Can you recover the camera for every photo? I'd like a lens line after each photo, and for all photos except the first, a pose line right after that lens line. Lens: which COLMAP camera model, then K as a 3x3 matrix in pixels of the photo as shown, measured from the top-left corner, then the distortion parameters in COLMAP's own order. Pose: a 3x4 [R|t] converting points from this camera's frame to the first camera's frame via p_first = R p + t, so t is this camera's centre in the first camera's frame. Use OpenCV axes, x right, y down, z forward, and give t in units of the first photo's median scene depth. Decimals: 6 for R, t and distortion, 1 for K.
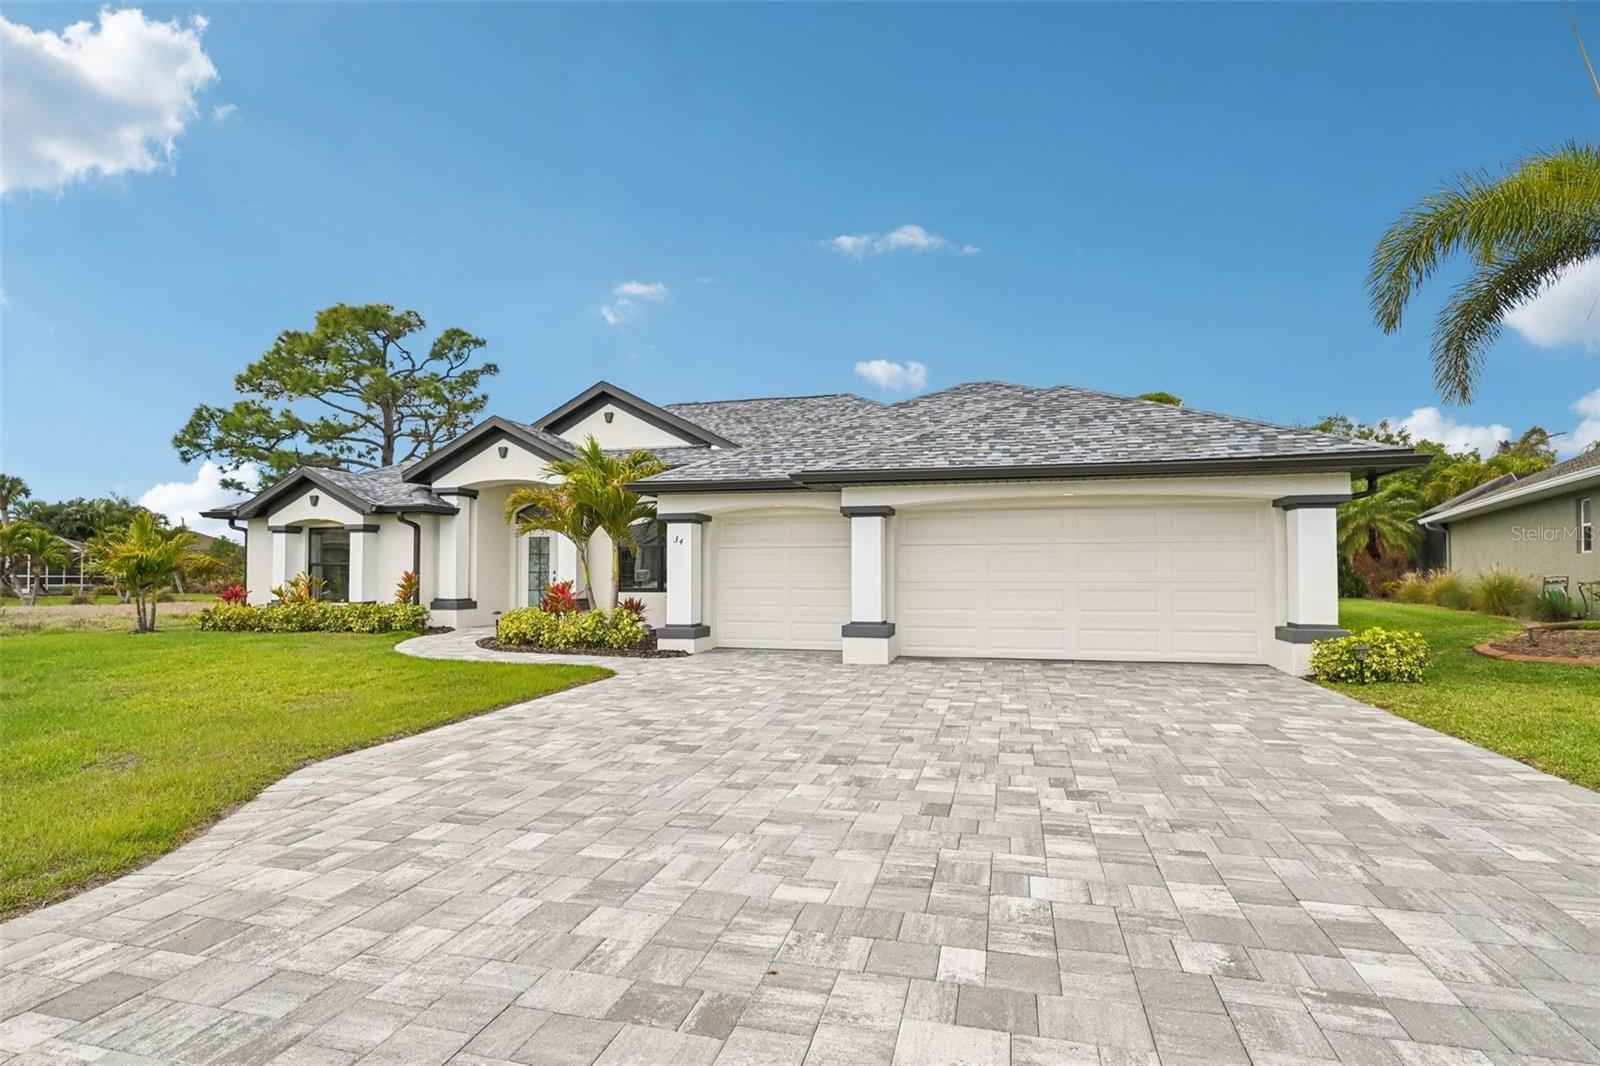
lens RADIAL K [[799.8, 0, 800.0], [0, 799.8, 533.0], [0, 0, 1]] dist [0.000414, 0.000041]
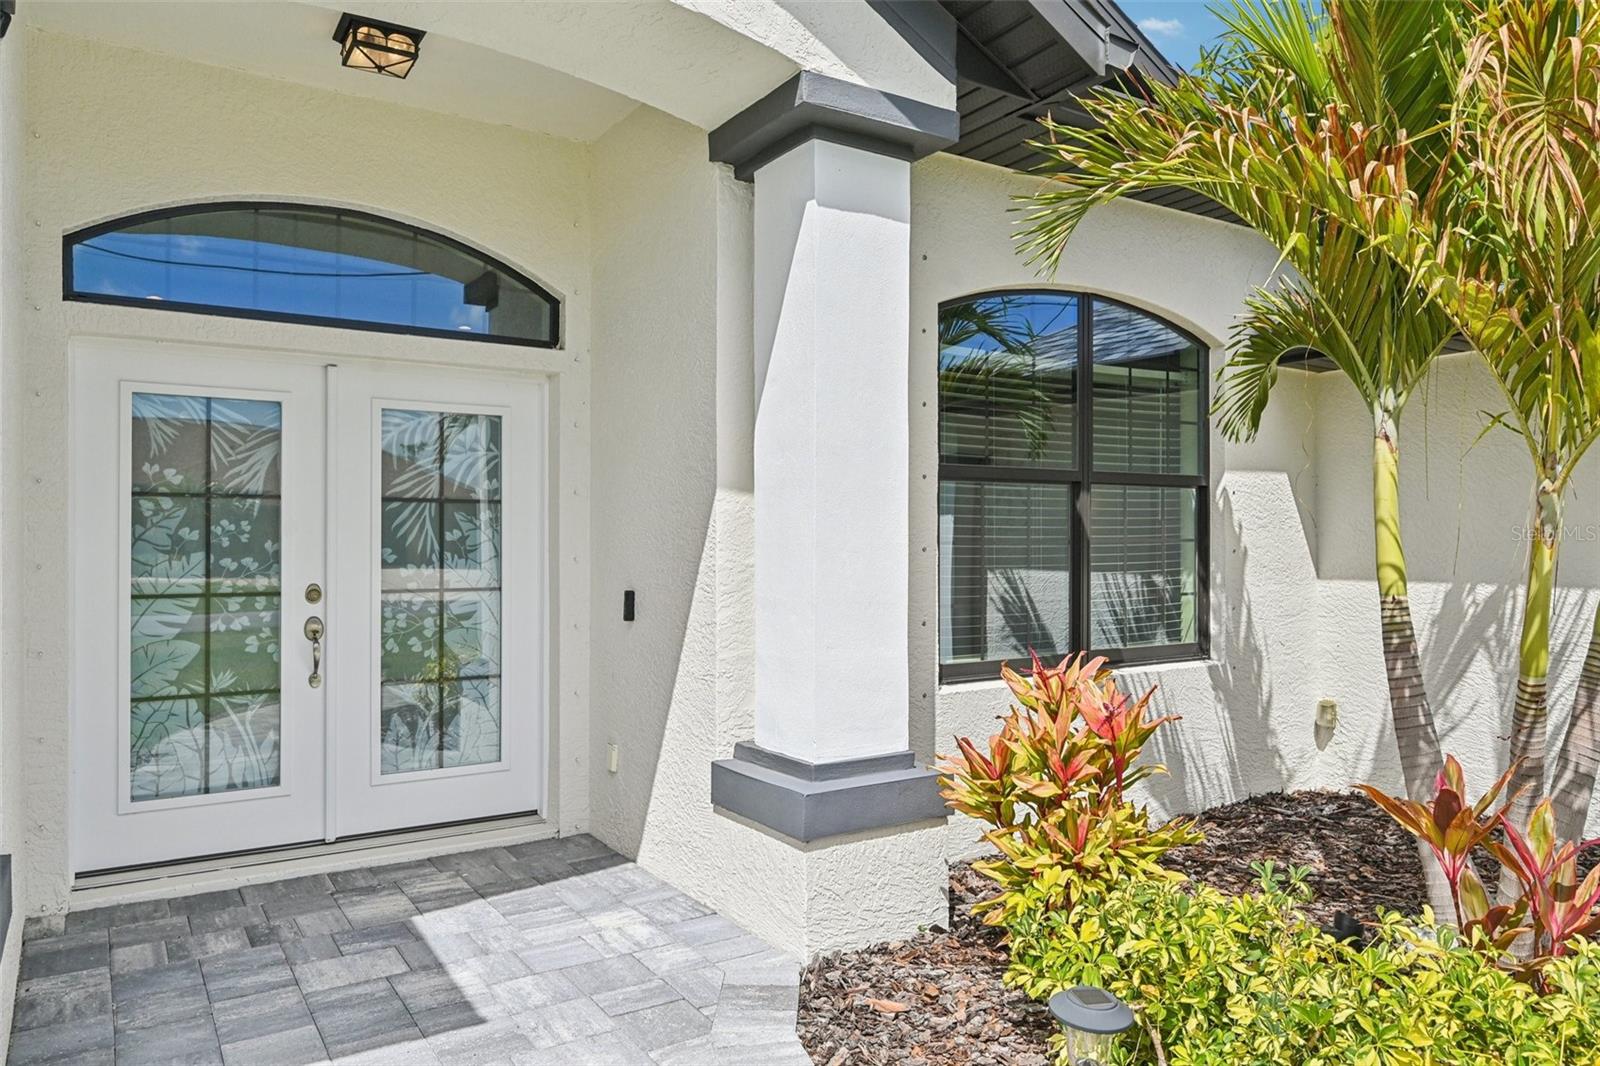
lens RADIAL K [[1079.6, 0, 800.0], [0, 1079.6, 533.0], [0, 0, 1]] dist [-0.004837, -0.000277]
pose [[0.673919, 0.007494, 0.738767, -0.478336], [-0.038028, 0.998975, 0.024556, 0.027725], [-0.737826, -0.044643, 0.673513, 0.855051]]
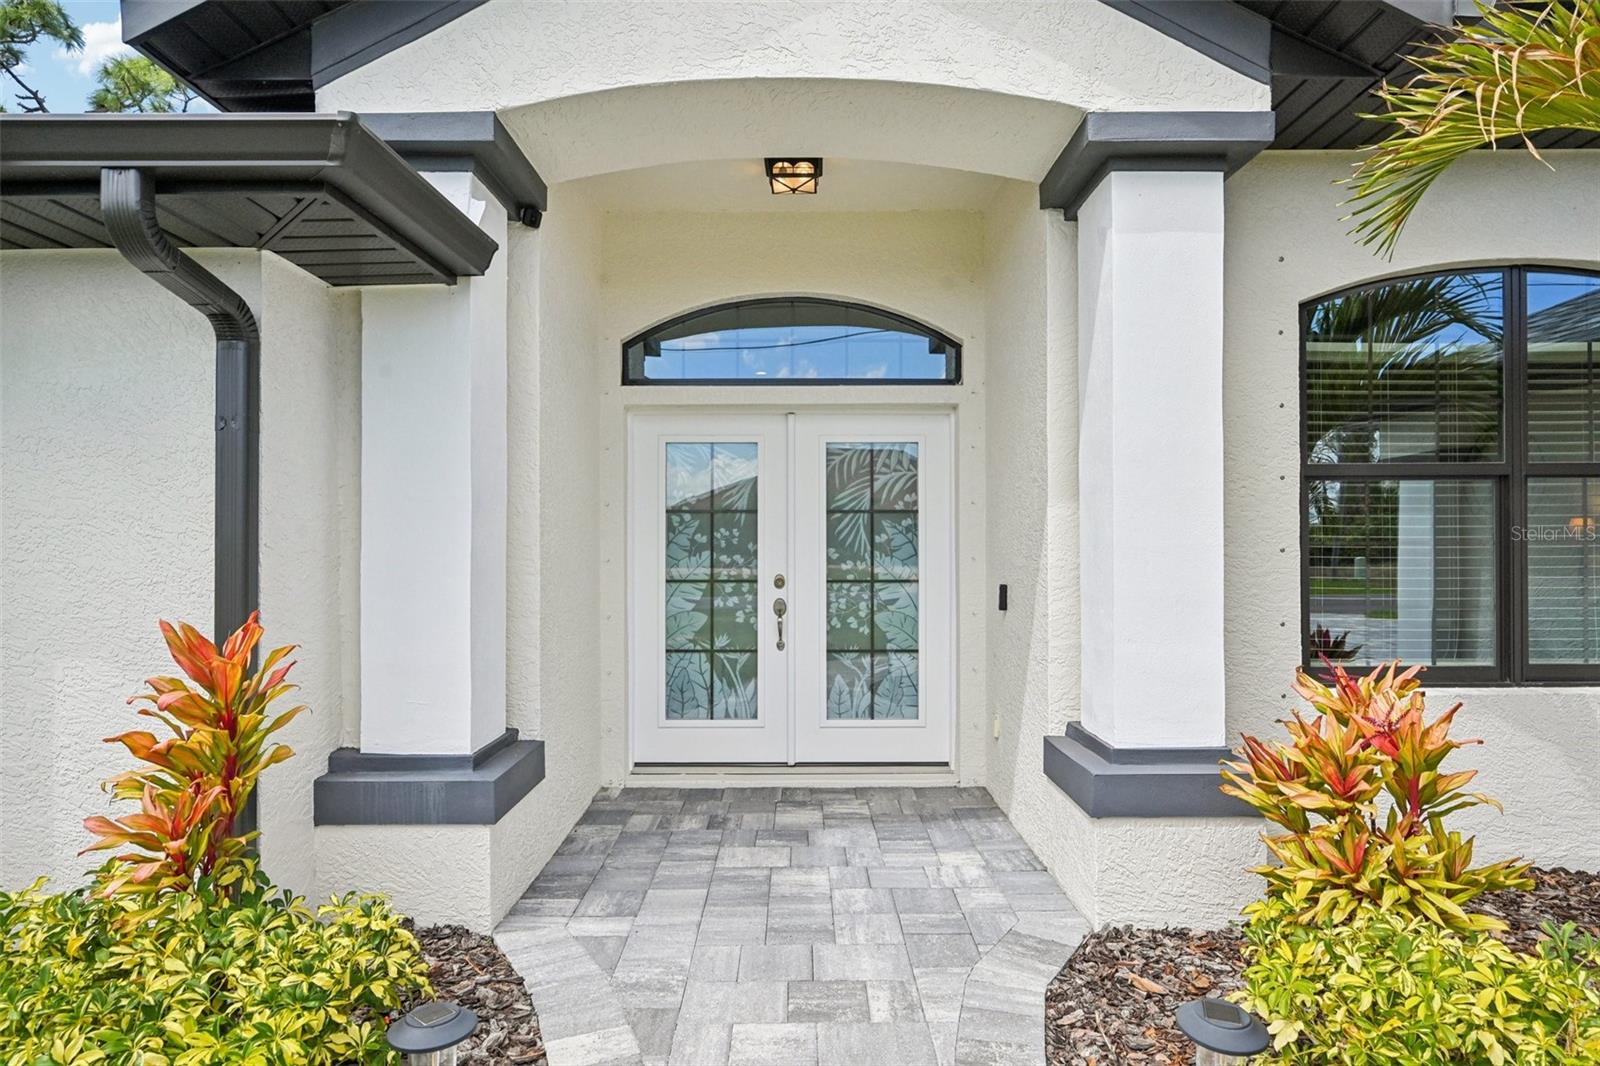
lens RADIAL K [[896.6, 0, 800.0], [0, 896.6, 533.0], [0, 0, 1]] dist [-0.004981, 0.000308]
pose [[0.966218, 0.003733, 0.257699, -0.429692], [-0.013133, 0.999309, 0.034767, 0.026713], [-0.257391, -0.036977, 0.965600, 0.826706]]
